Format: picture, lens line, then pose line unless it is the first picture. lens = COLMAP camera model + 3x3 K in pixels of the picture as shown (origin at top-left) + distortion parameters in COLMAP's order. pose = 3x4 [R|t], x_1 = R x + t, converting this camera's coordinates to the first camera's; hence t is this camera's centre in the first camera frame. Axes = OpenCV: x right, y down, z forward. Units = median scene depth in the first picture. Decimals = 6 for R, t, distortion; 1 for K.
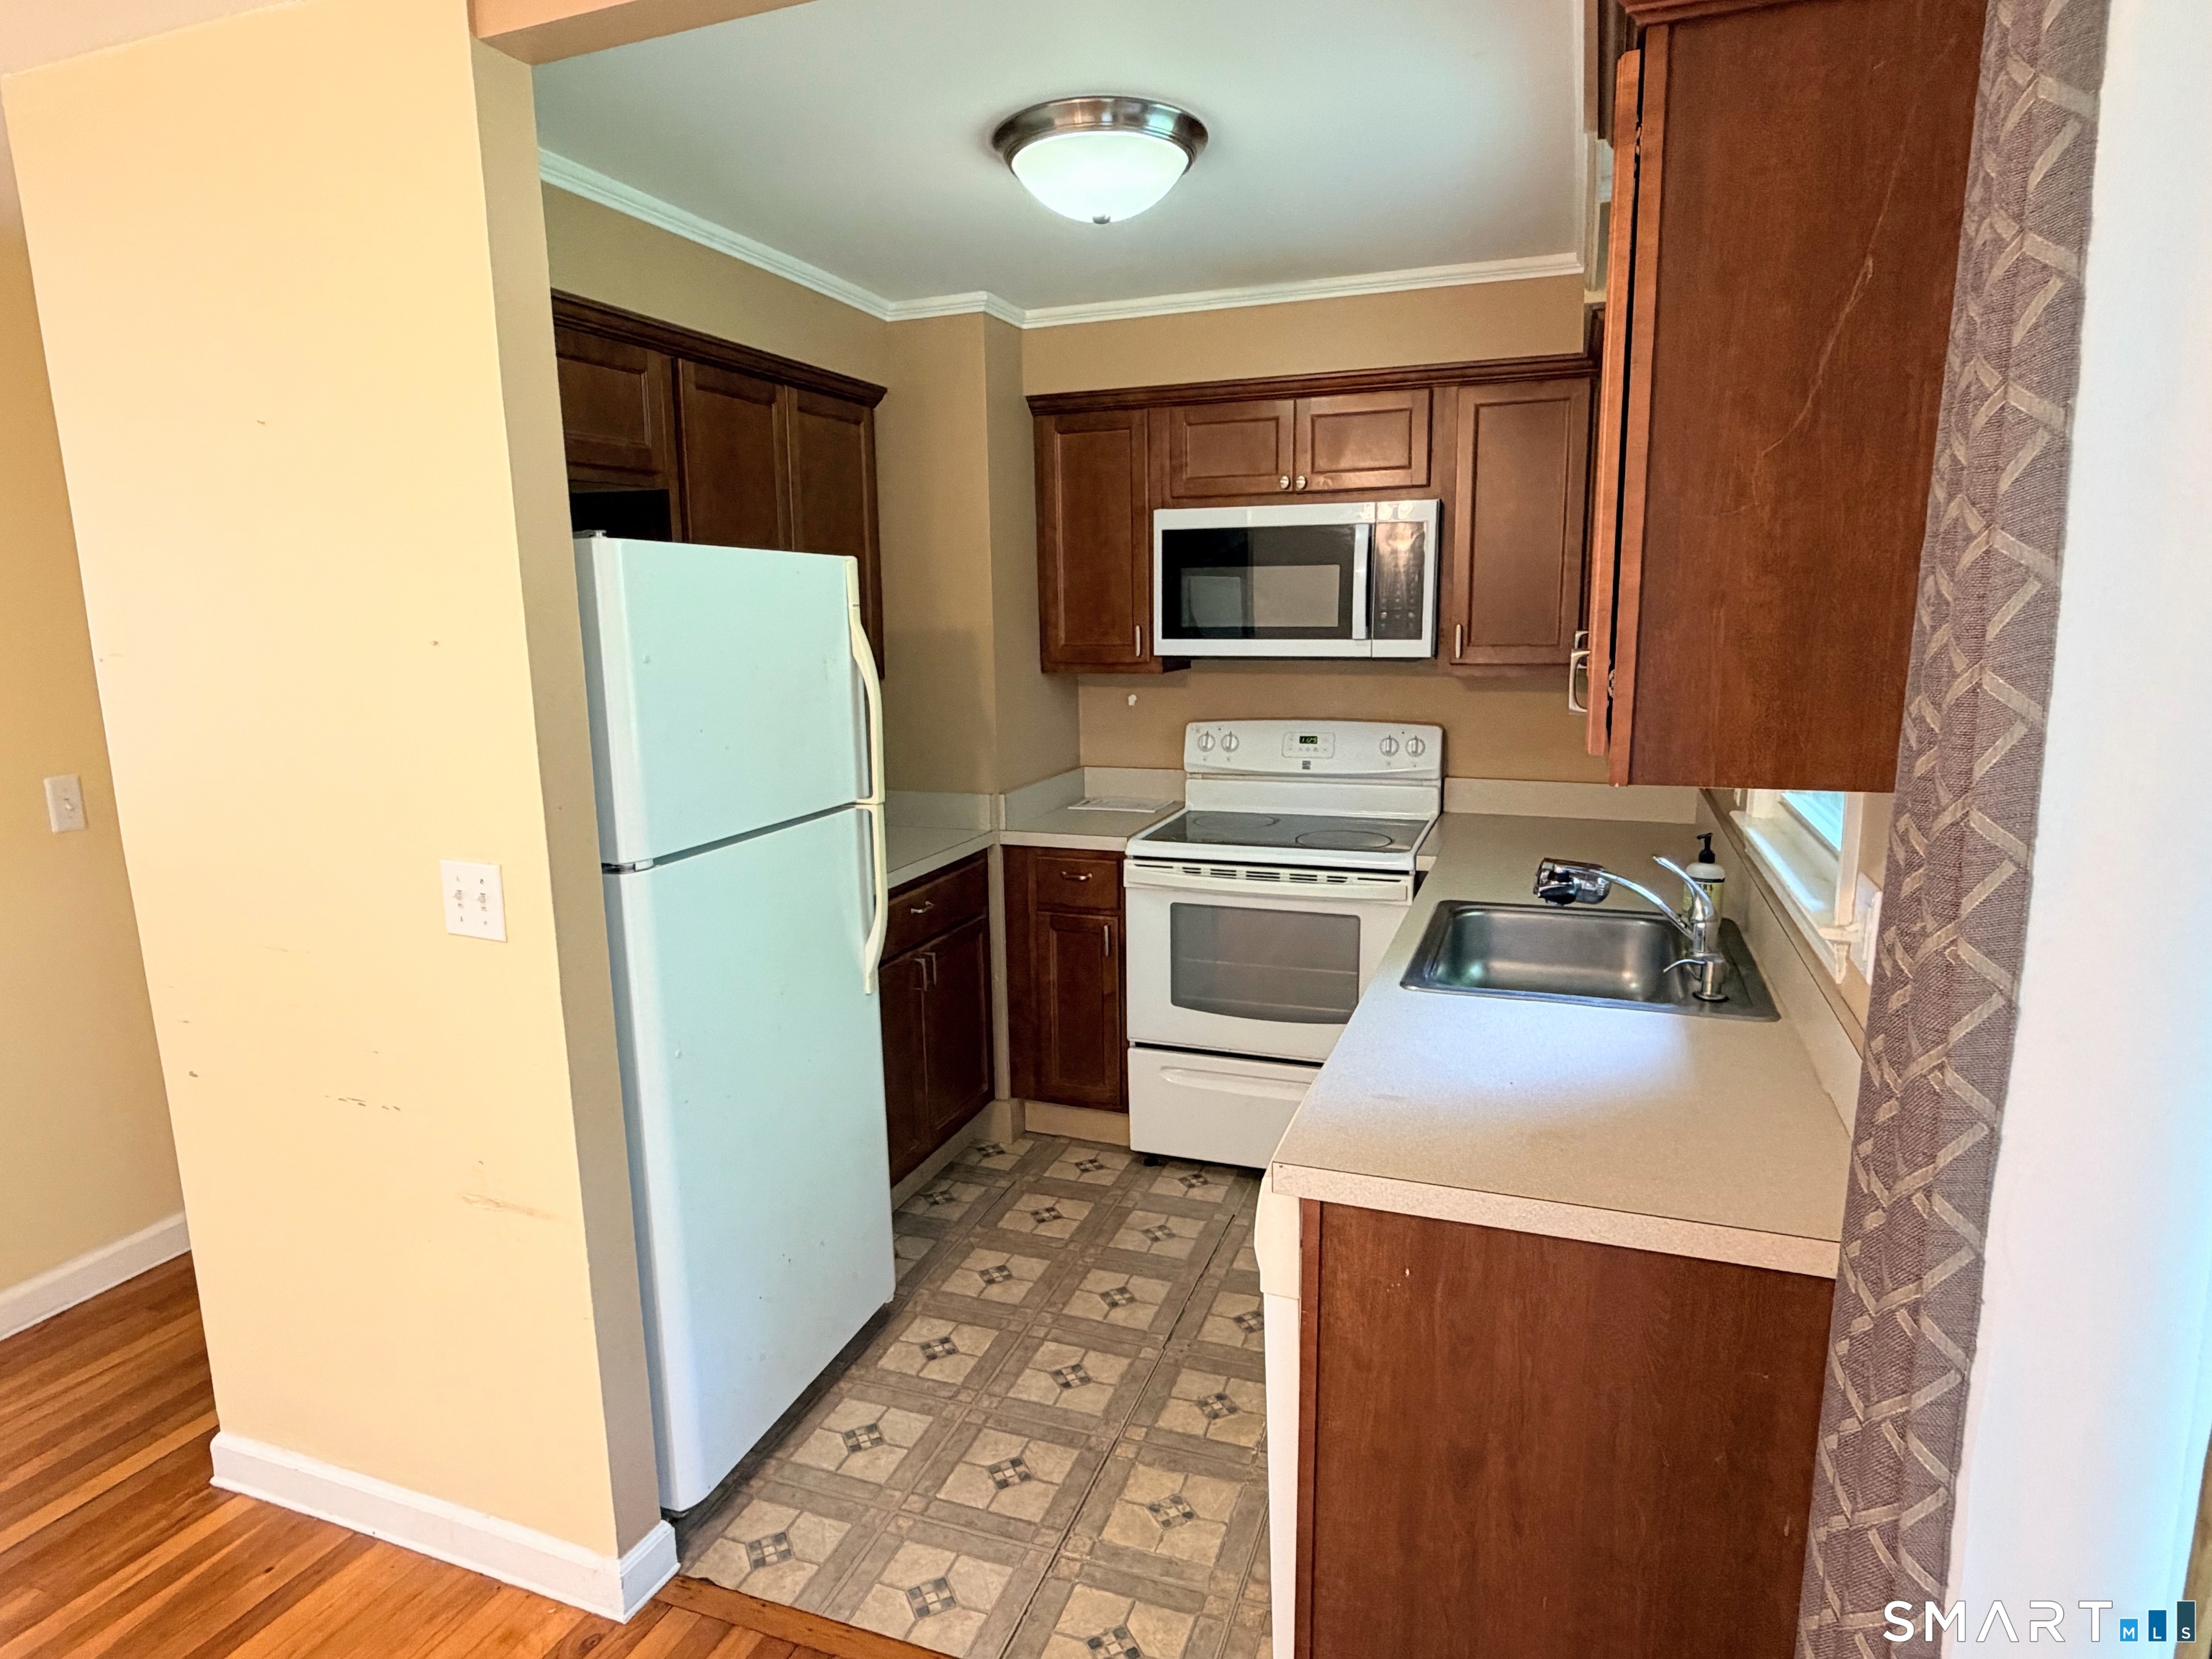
lens RADIAL K [[1245.8, 0, 1106.0], [0, 1245.8, 829.5], [0, 0, 1]] dist [-0.000586, -0.001770]
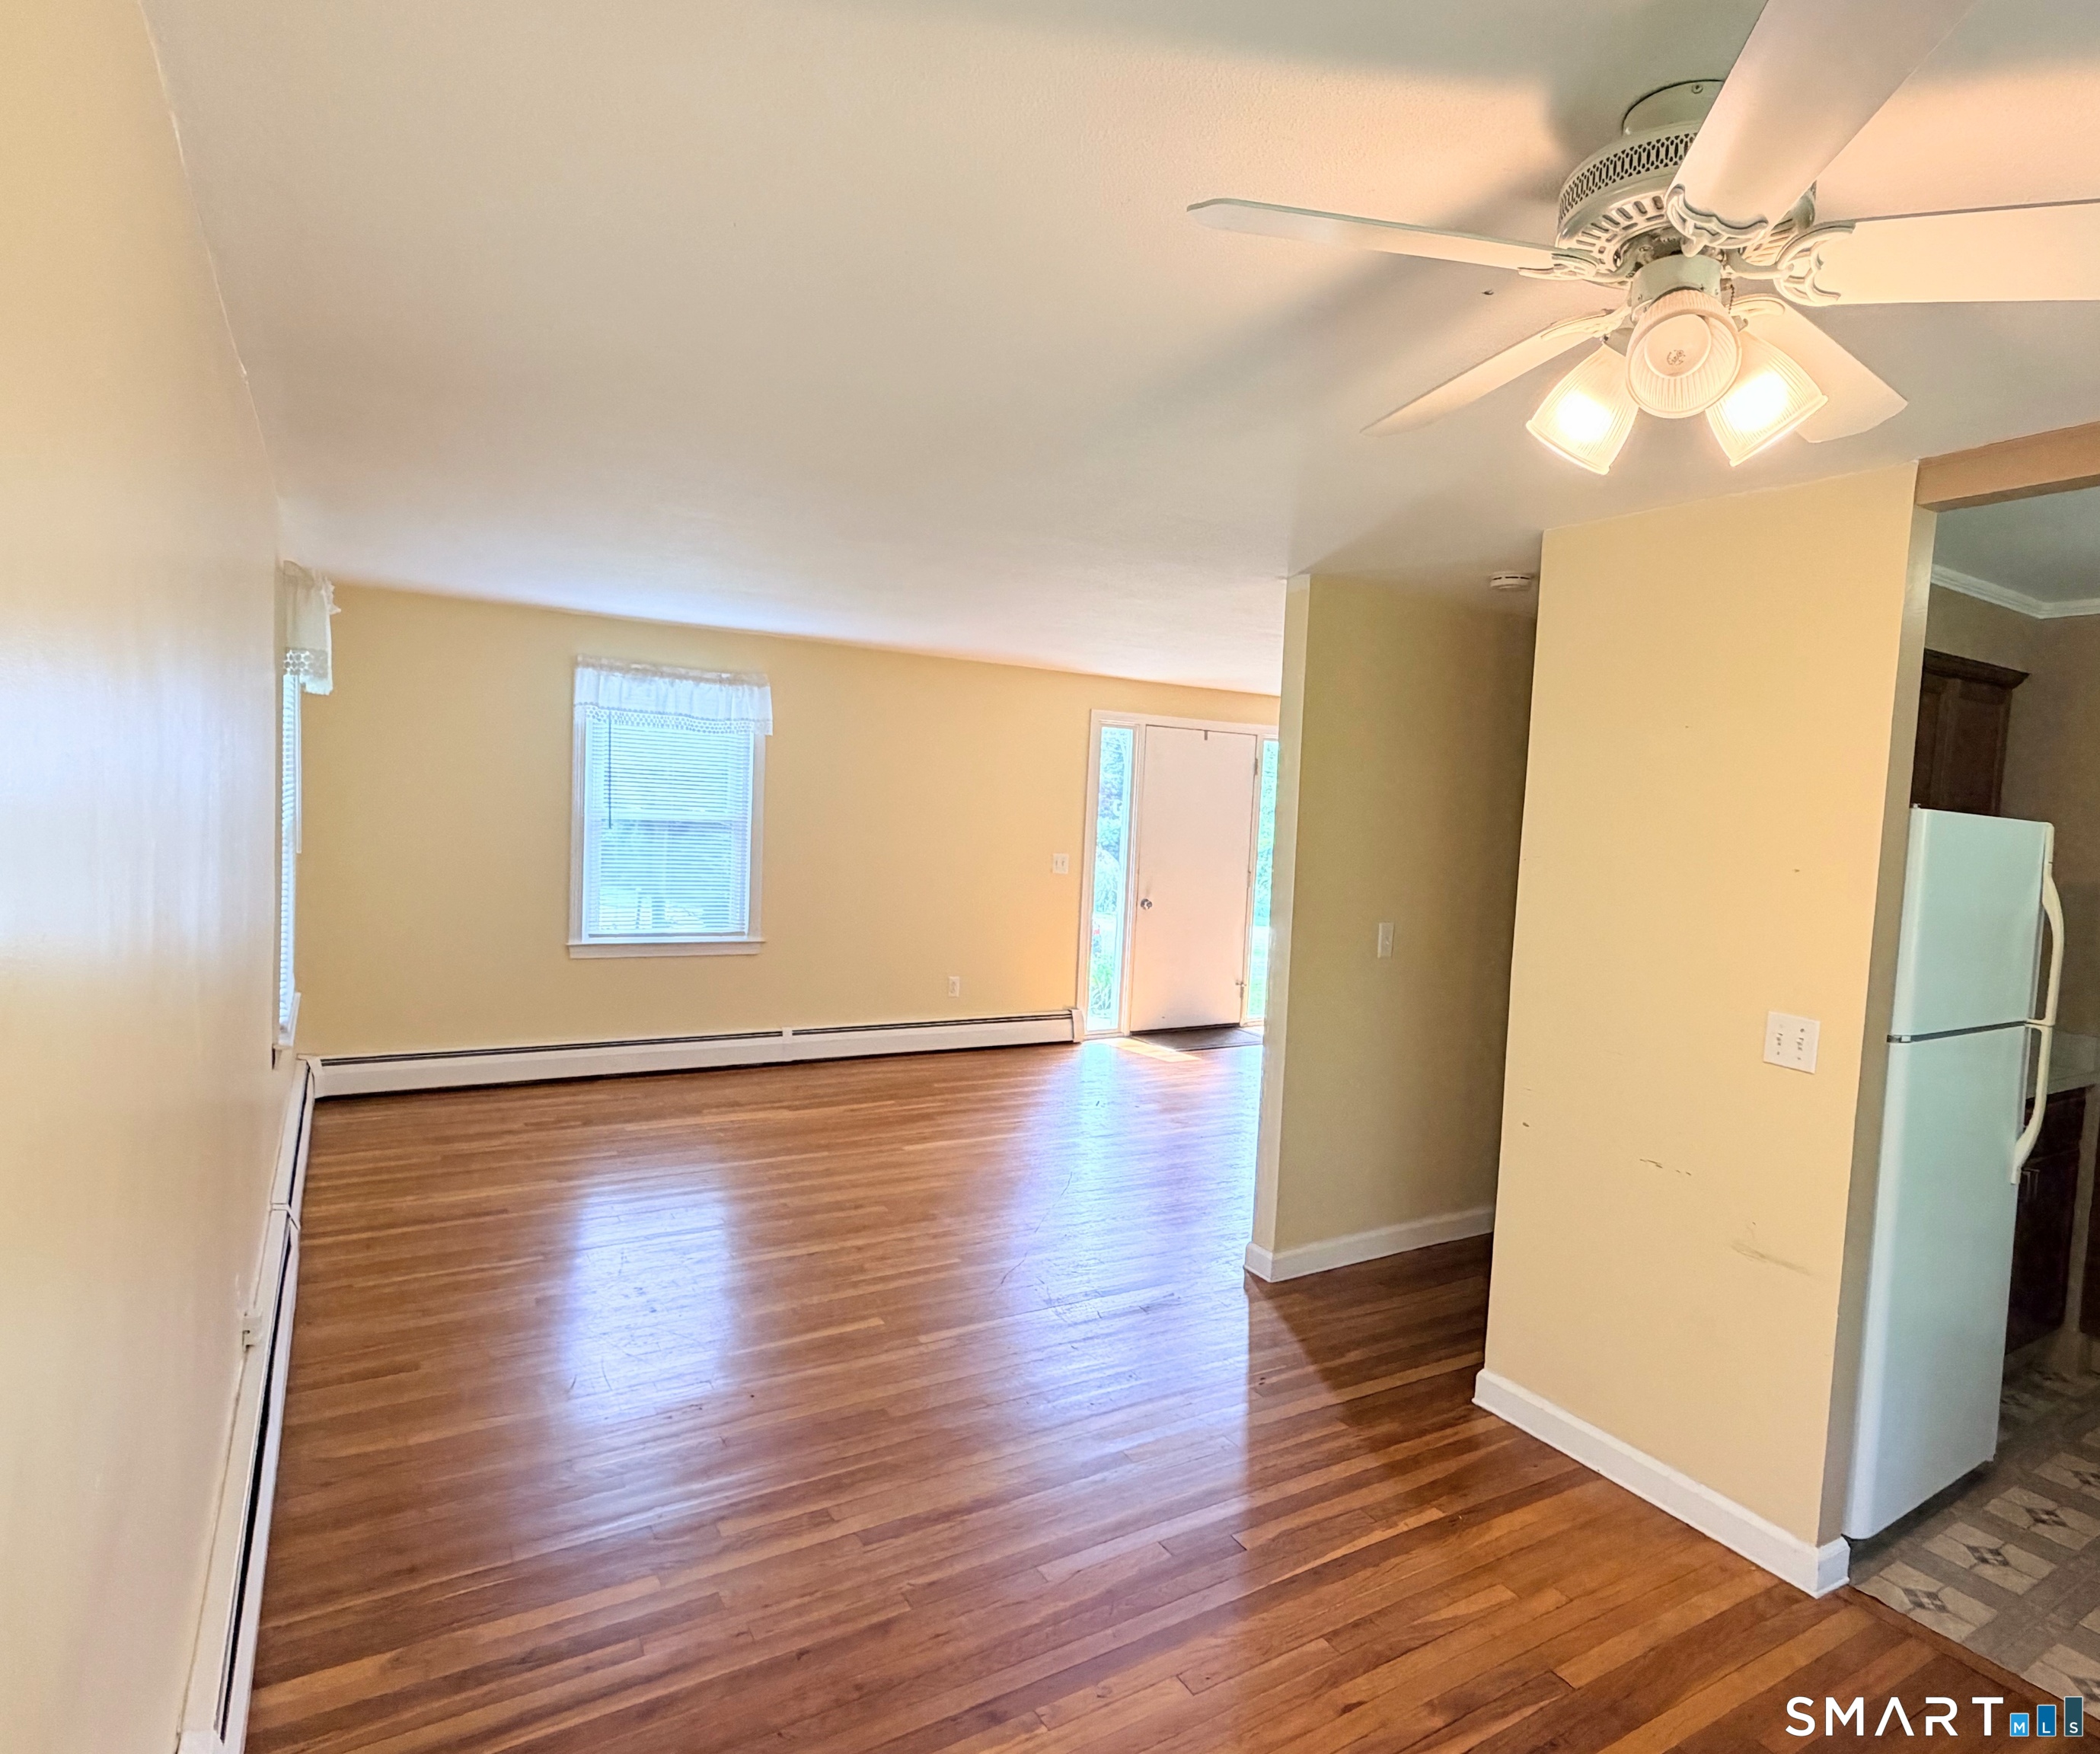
lens RADIAL K [[1214.4, 0, 1169.7], [0, 1214.4, 878.4], [0, 0, 1]] dist [-0.001200, 0.000915]
pose [[0.813091, 0.094983, -0.574335, -0.206155], [-0.168872, 0.982660, -0.076564, 0.069945], [0.557104, 0.159243, 0.815032, -0.433370]]
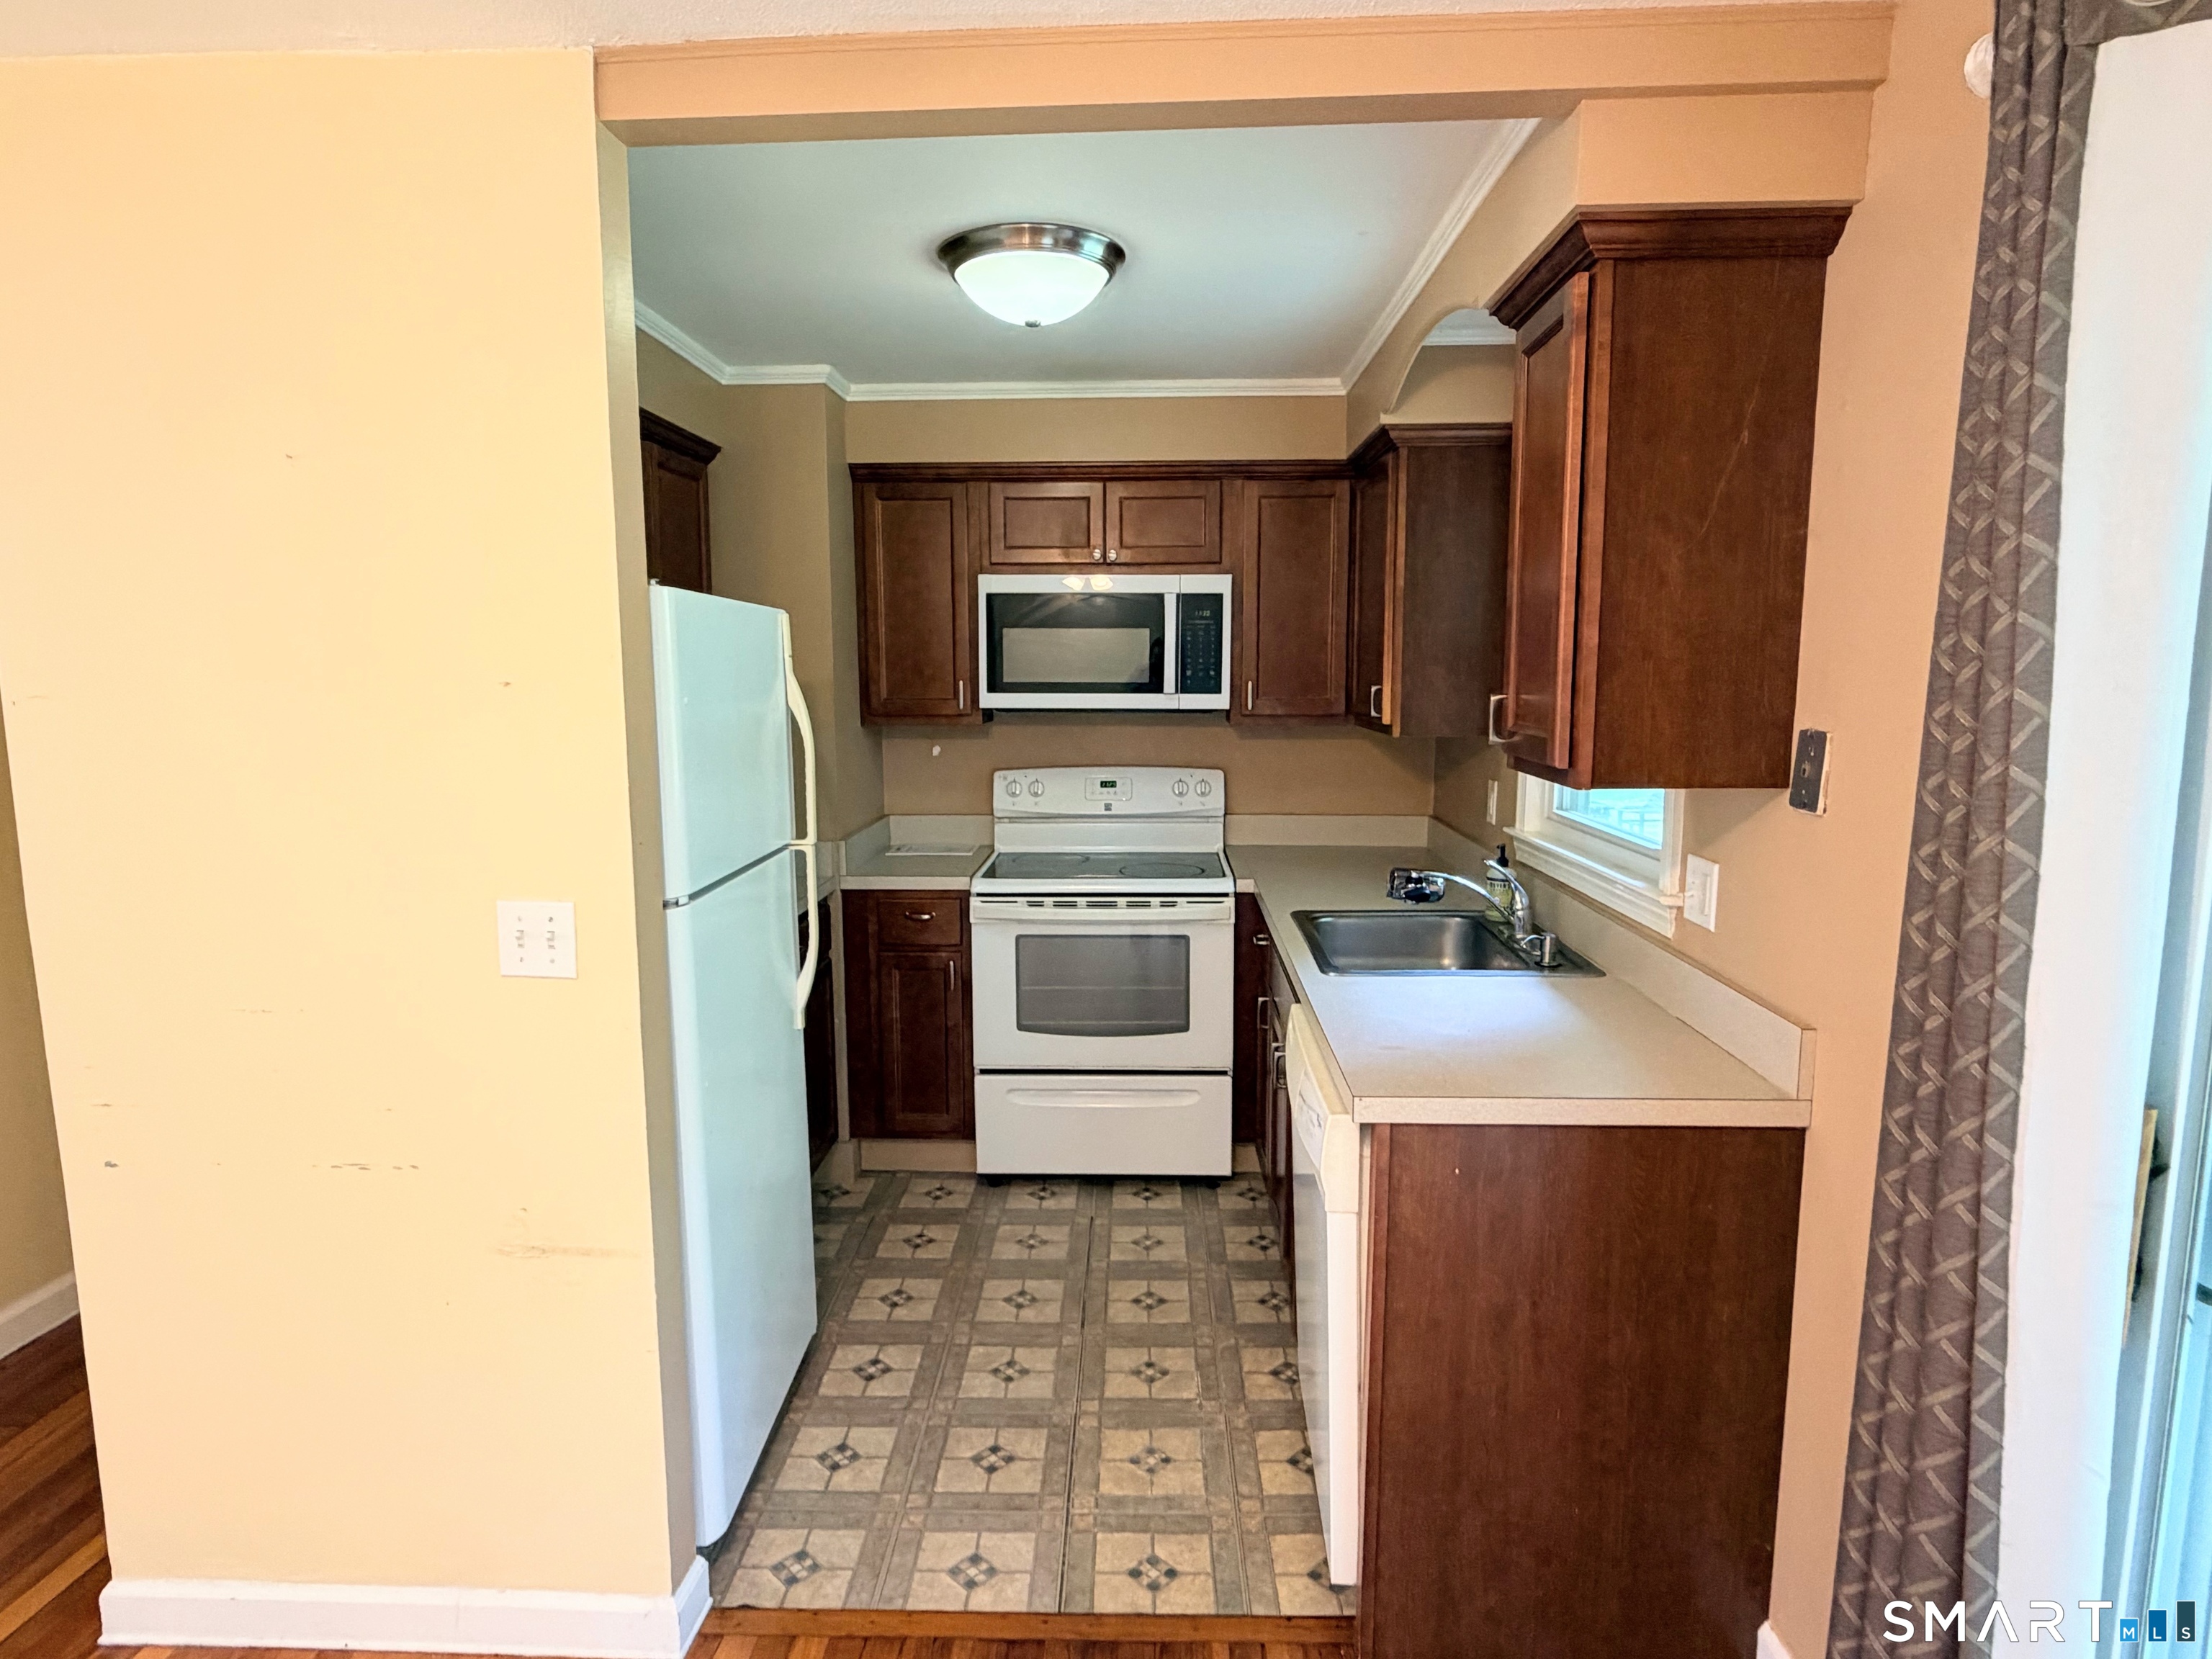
lens RADIAL K [[1245.8, 0, 1106.0], [0, 1245.8, 829.5], [0, 0, 1]] dist [-0.000586, -0.001770]
pose [[0.948800, -0.029959, 0.314454, -0.267798], [0.045758, 0.998027, -0.042981, 0.022379], [-0.312546, 0.055169, 0.948299, -0.068924]]
